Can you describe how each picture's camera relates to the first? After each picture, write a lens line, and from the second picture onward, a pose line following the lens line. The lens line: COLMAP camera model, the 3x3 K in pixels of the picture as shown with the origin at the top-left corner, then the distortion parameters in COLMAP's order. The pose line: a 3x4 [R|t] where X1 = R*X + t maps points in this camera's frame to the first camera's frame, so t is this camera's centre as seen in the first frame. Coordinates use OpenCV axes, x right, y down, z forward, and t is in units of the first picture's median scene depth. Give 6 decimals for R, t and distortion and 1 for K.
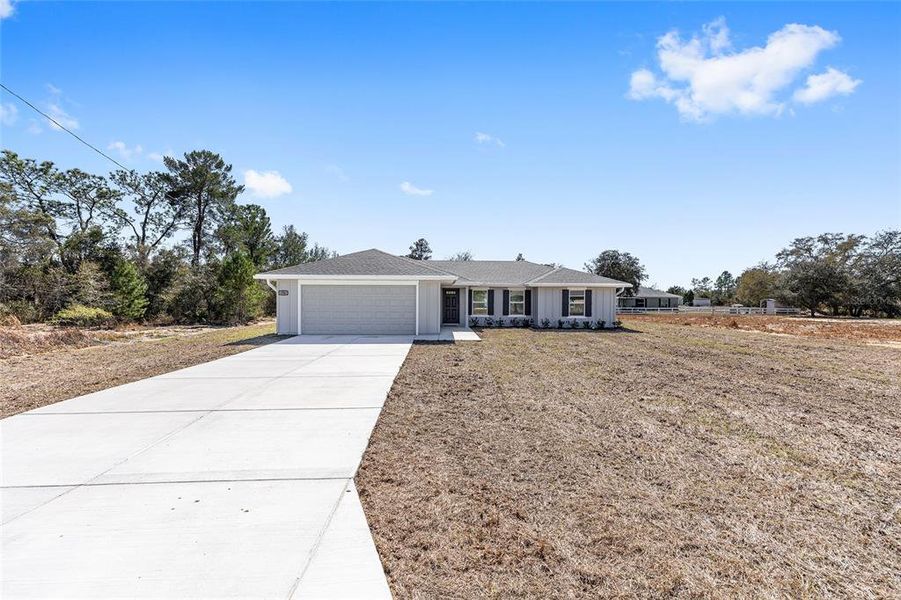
lens RADIAL K [[362.0, 0, 442.1], [0, 362.0, 311.3], [0, 0, 1]] dist [0.002048, 0.001226]
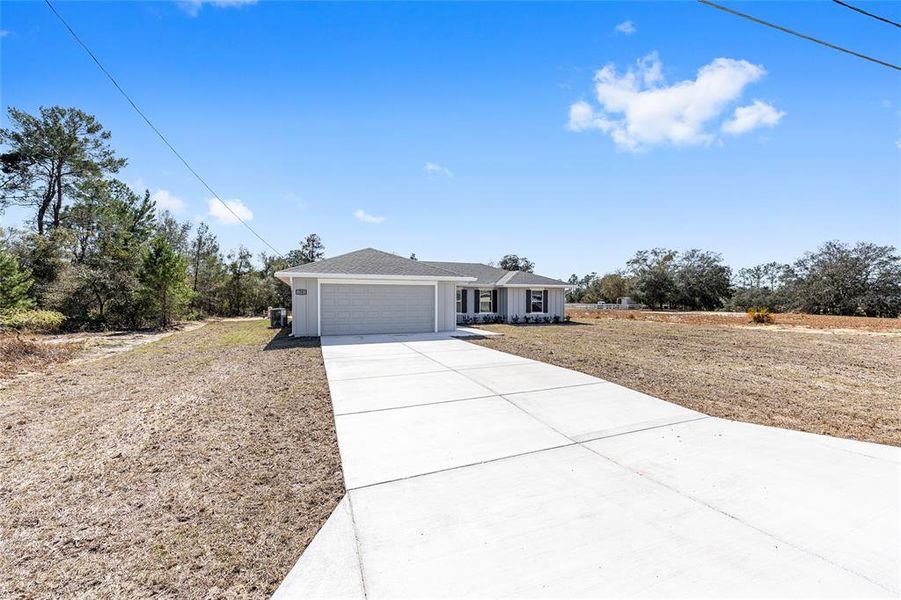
lens RADIAL K [[362.0, 0, 453.5], [0, 362.0, 307.3], [0, 0, 1]] dist [0.002048, 0.001226]
pose [[0.942095, -0.011674, 0.335143, -0.147844], [0.014127, 0.999888, -0.004883, -0.000731], [-0.335048, 0.009335, 0.942155, -0.006528]]
